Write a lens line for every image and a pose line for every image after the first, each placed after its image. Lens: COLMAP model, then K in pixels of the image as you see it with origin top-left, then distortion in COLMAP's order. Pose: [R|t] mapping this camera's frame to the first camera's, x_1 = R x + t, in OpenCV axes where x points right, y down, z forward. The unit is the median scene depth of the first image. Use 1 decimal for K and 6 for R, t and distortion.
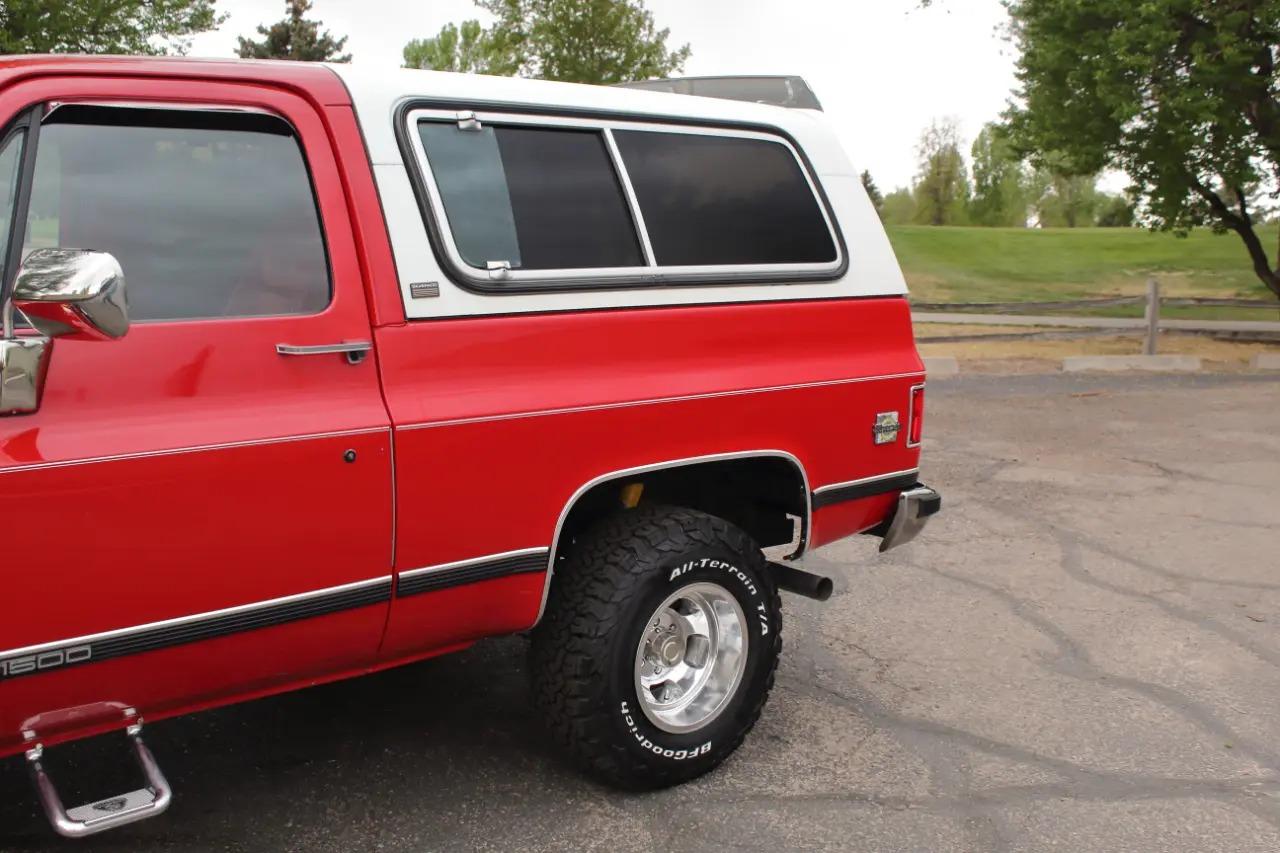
lens RADIAL K [[1400.0, 0, 612.0], [0, 1400.0, 420.9], [0, 0, 1]] dist [-0.074472, 0.040929]
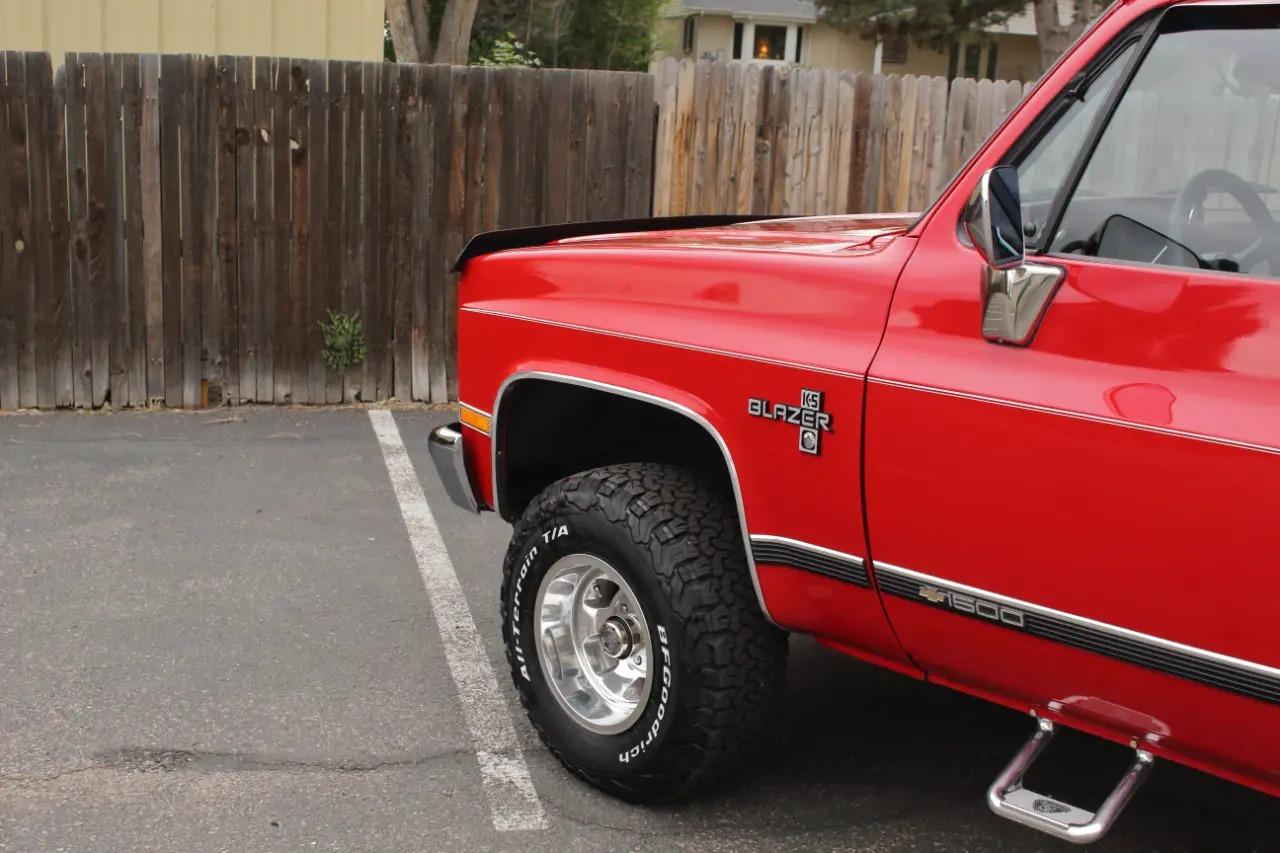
lens RADIAL K [[1606.3, 0, 634.6], [0, 1606.3, 425.1], [0, 0, 1]] dist [-0.073759, 0.084740]
pose [[0.037286, 0.177248, -0.983460, 0.486673], [-0.181156, 0.969037, 0.167780, -0.067037], [0.982747, 0.171903, 0.068241, 0.523825]]
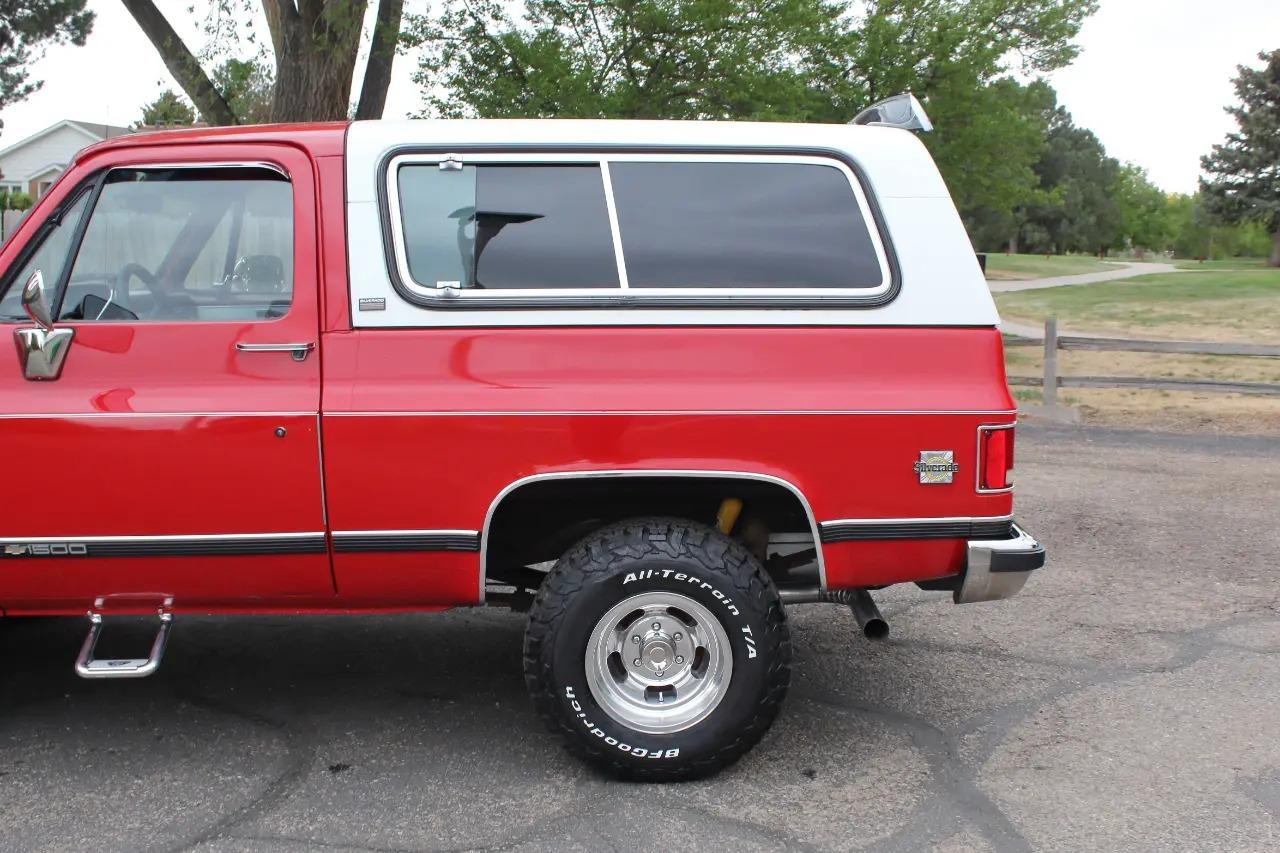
lens RADIAL K [[1426.5, 0, 640.3], [0, 1426.5, 467.3], [0, 0, 1]] dist [-0.086566, 0.056658]
pose [[0.772869, 0.086508, -0.628642, 0.782211], [-0.084557, 0.995869, 0.033086, -0.011971], [0.628907, 0.027585, 0.776991, 0.175339]]
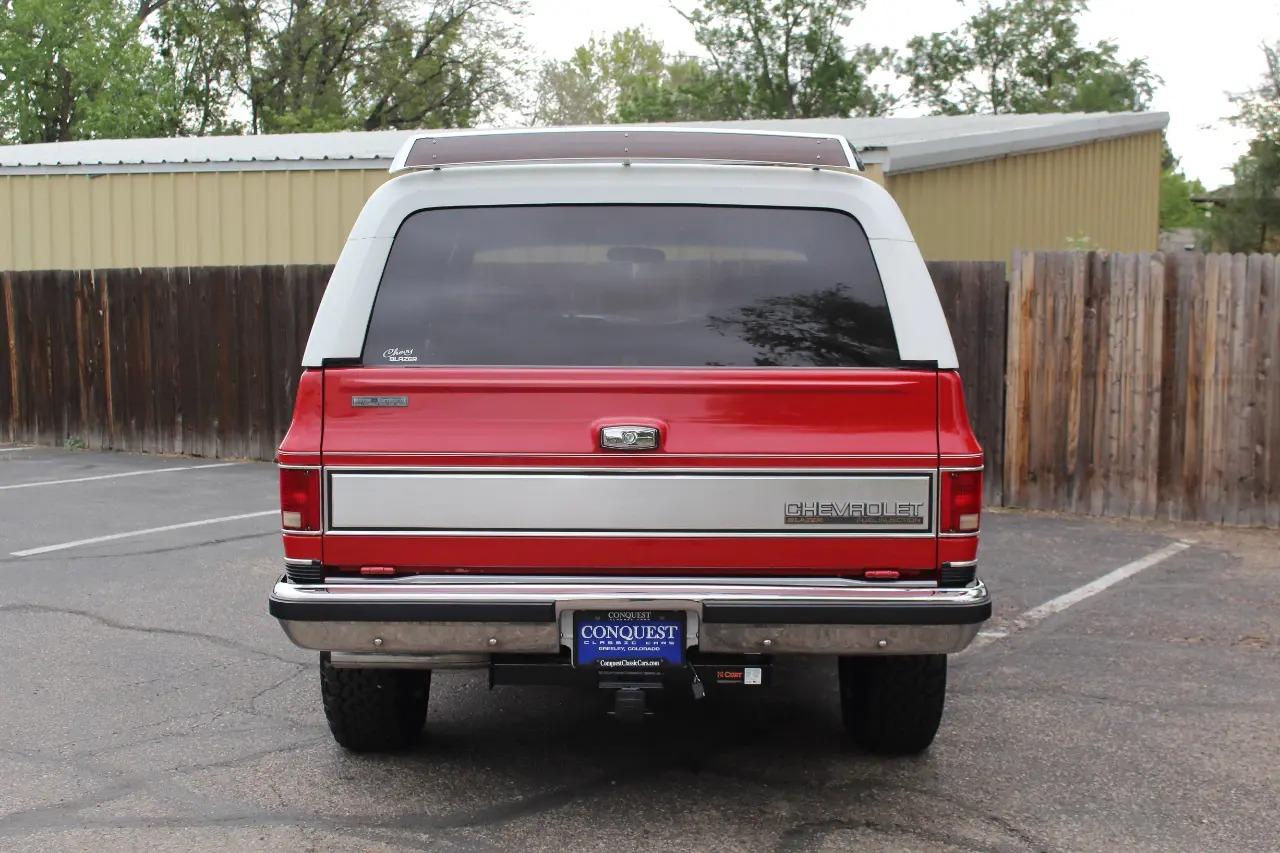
lens RADIAL K [[1696.2, 0, 643.4], [0, 1696.2, 425.0], [0, 0, 1]] dist [-0.045915, -0.045463]
pose [[-0.640583, 0.042764, -0.766697, 1.153298], [-0.130019, 0.977991, 0.163181, -0.329927], [0.756801, 0.204216, -0.620925, 2.341538]]
